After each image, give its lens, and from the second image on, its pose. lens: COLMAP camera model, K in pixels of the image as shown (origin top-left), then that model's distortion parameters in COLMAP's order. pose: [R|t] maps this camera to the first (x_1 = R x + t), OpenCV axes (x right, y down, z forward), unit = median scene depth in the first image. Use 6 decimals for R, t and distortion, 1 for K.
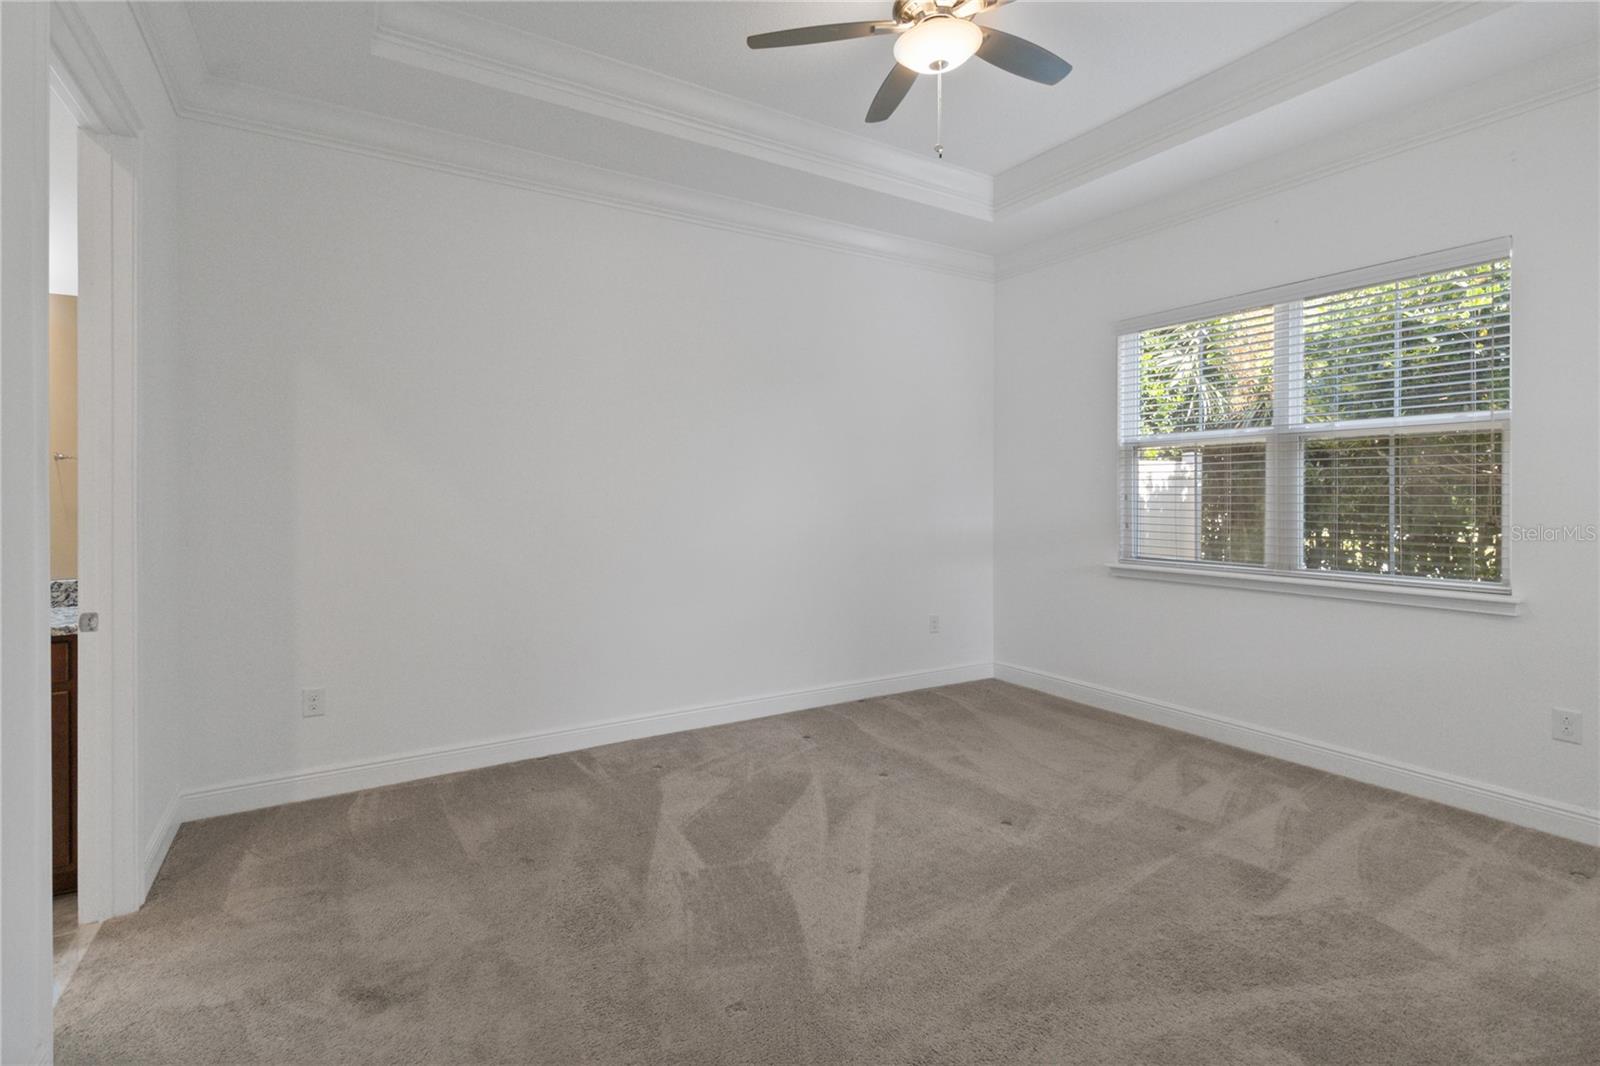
lens RADIAL K [[746.3, 0, 776.1], [0, 746.3, 458.9], [0, 0, 1]] dist [0.001184, 0.000167]
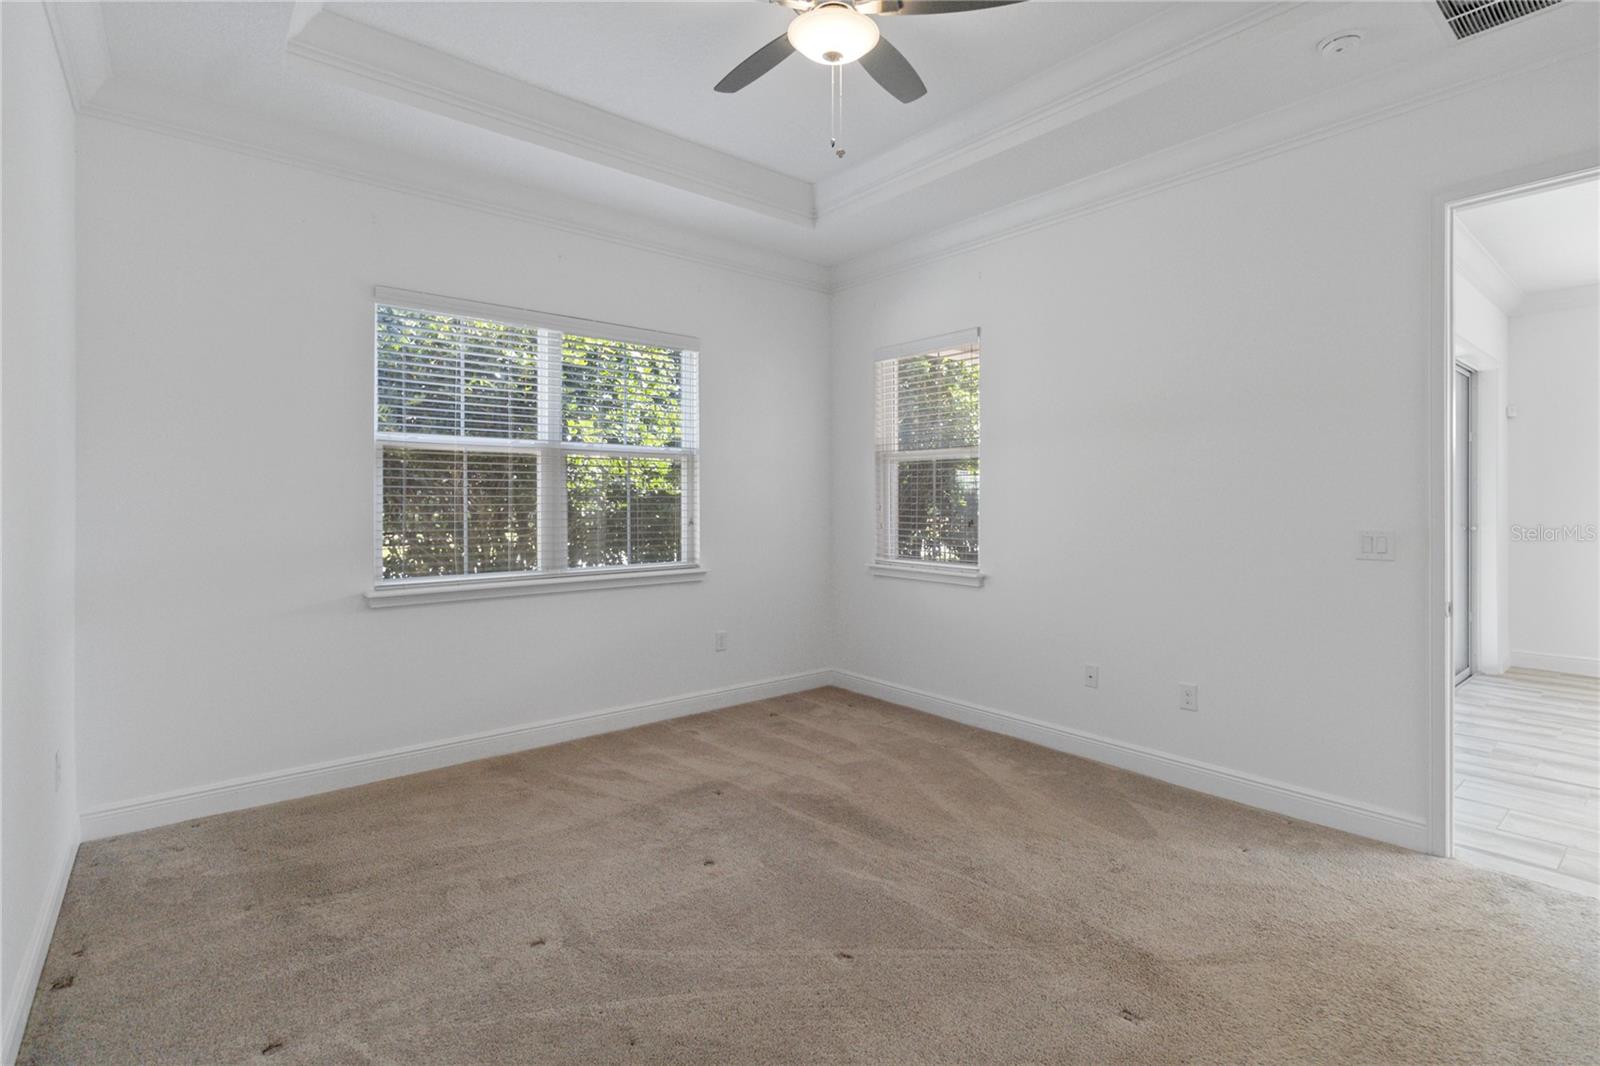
lens RADIAL K [[760.4, 0, 812.4], [0, 760.4, 497.4], [0, 0, 1]] dist [0.002085, -0.000509]
pose [[-0.167207, 0.008041, 0.985889, -0.422395], [-0.039576, 0.999106, -0.014861, 0.035192], [-0.985127, -0.041502, -0.166739, 0.708012]]
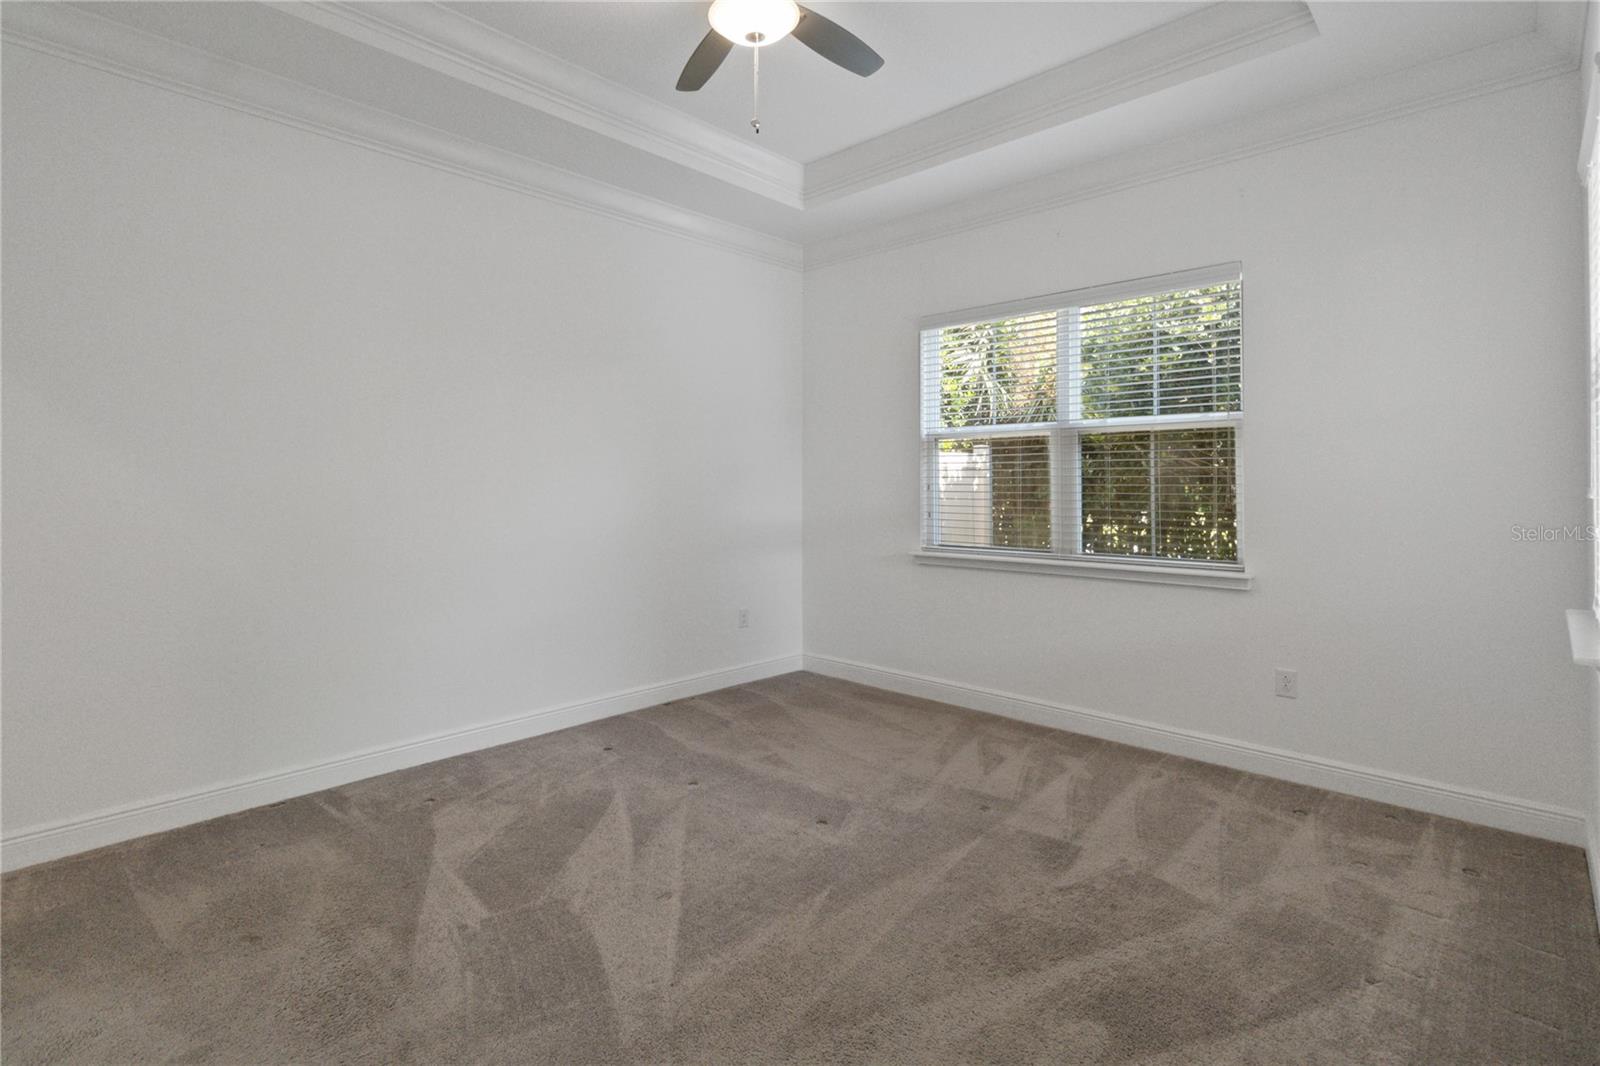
lens RADIAL K [[778.0, 0, 802.9], [0, 778.0, 458.5], [0, 0, 1]] dist [0.000595, 0.000879]
pose [[0.958966, 0.009078, 0.283376, -0.005068], [-0.013170, 0.999835, 0.012540, 0.001411], [-0.283216, -0.015757, 0.958927, 0.032541]]
